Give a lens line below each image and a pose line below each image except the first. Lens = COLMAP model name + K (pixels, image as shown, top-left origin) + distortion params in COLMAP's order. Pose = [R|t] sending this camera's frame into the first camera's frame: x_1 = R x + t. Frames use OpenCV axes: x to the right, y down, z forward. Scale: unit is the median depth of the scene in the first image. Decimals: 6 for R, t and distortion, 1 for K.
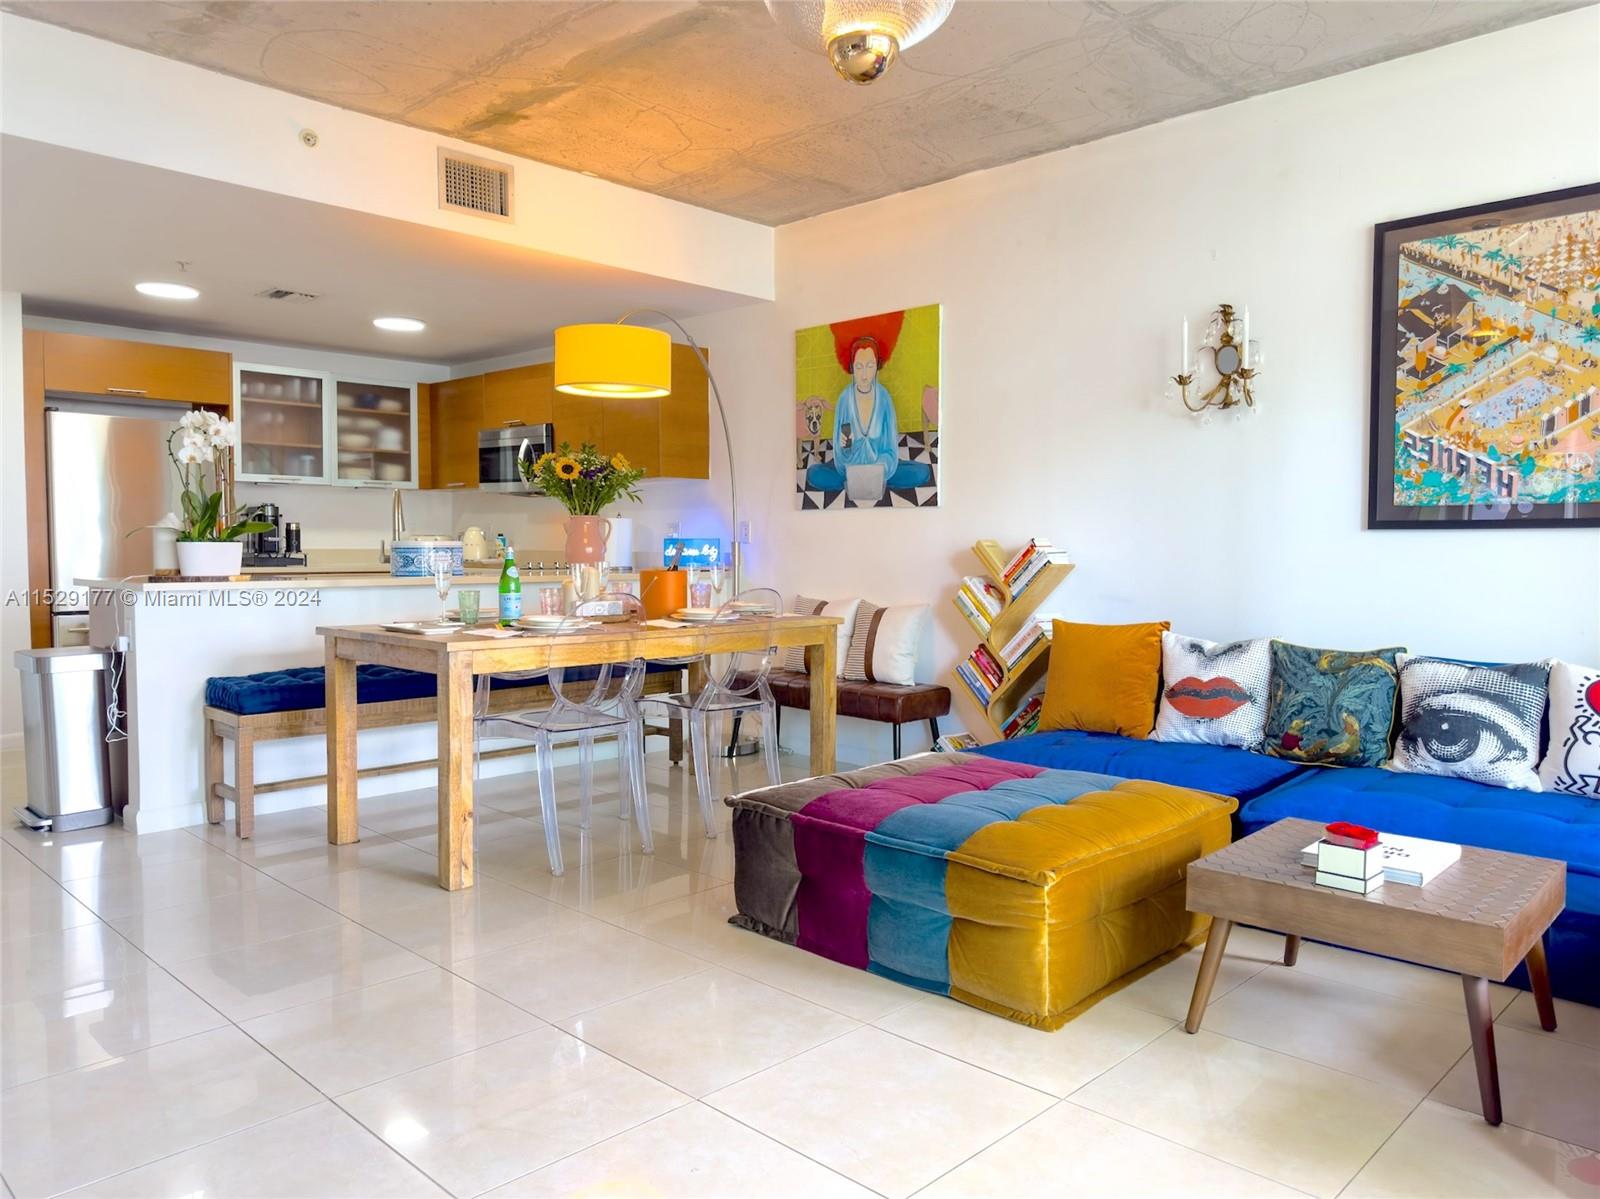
lens RADIAL K [[1140.0, 0, 800.0], [0, 1140.0, 599.5], [0, 0, 1]] dist [0.050761, -0.098611]
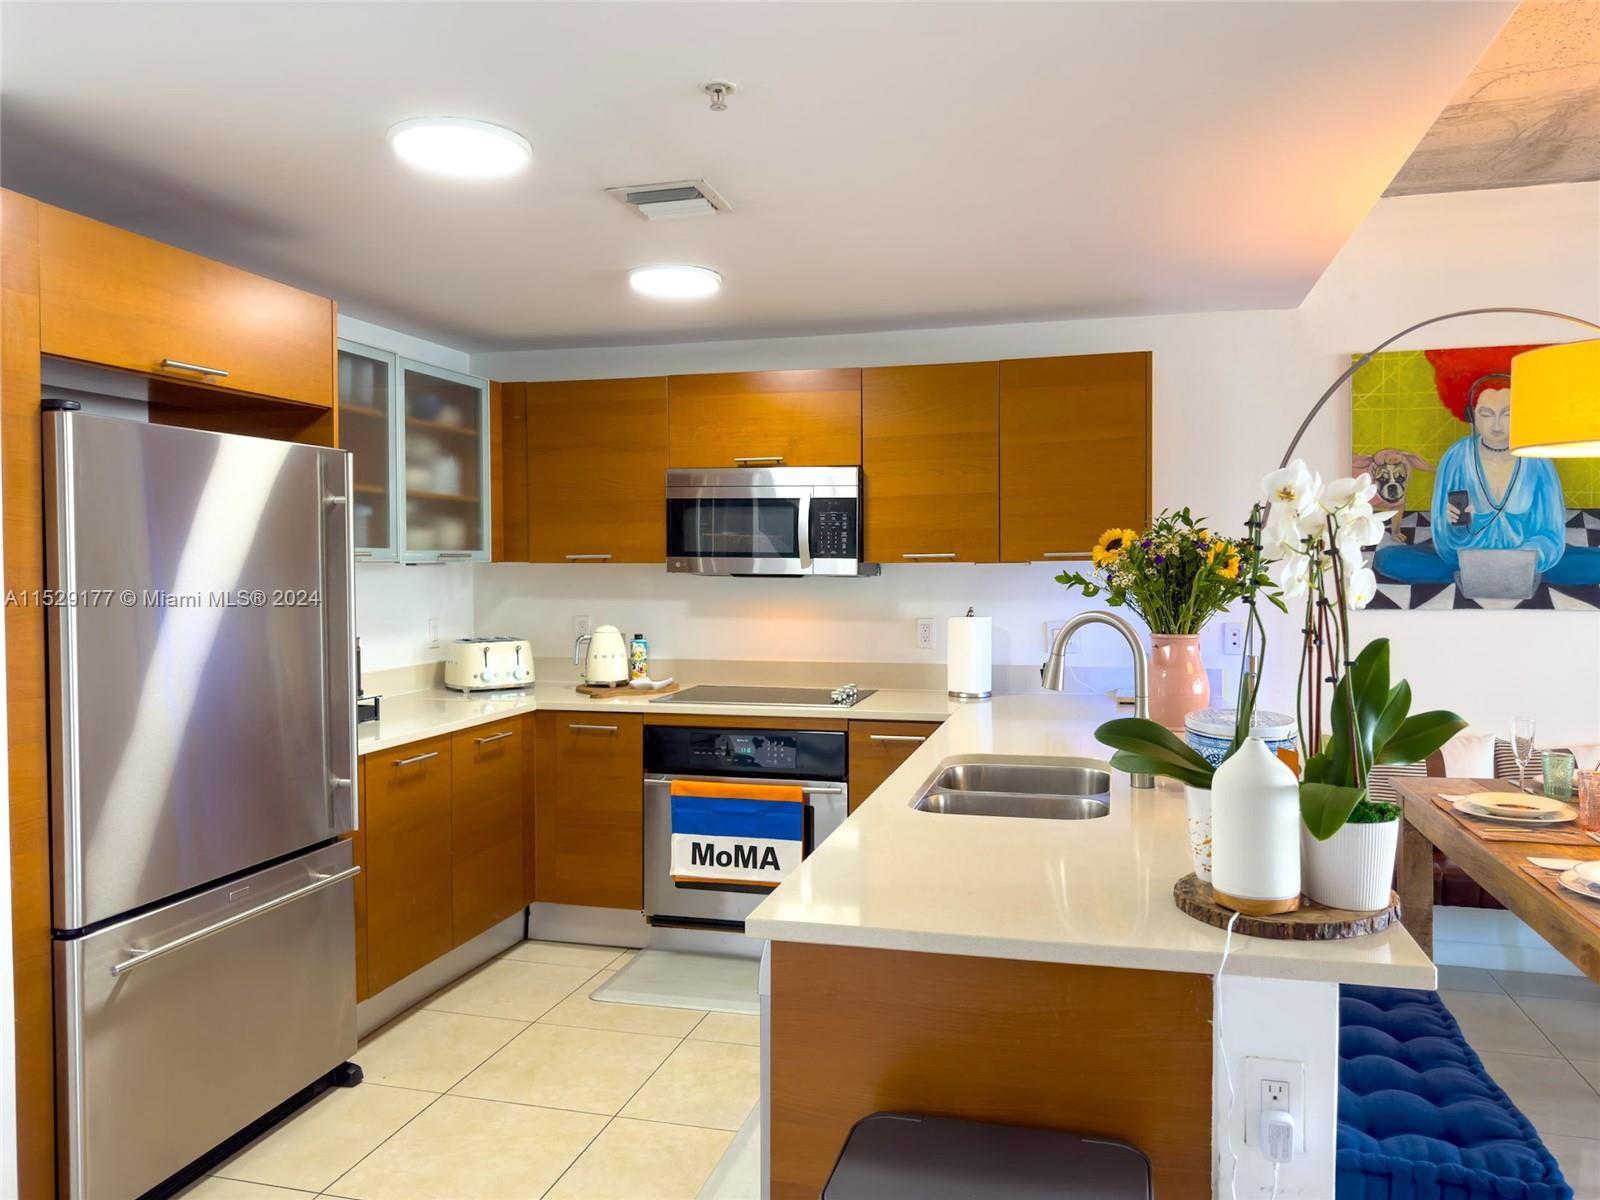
lens RADIAL K [[1139.0, 0, 805.5], [0, 1139.0, 593.7], [0, 0, 1]] dist [0.002772, -0.006082]
pose [[0.874964, -0.020504, 0.483754, -0.721931], [0.031481, 0.999398, -0.014579, -0.100817], [-0.483164, 0.027985, 0.875083, 0.628087]]
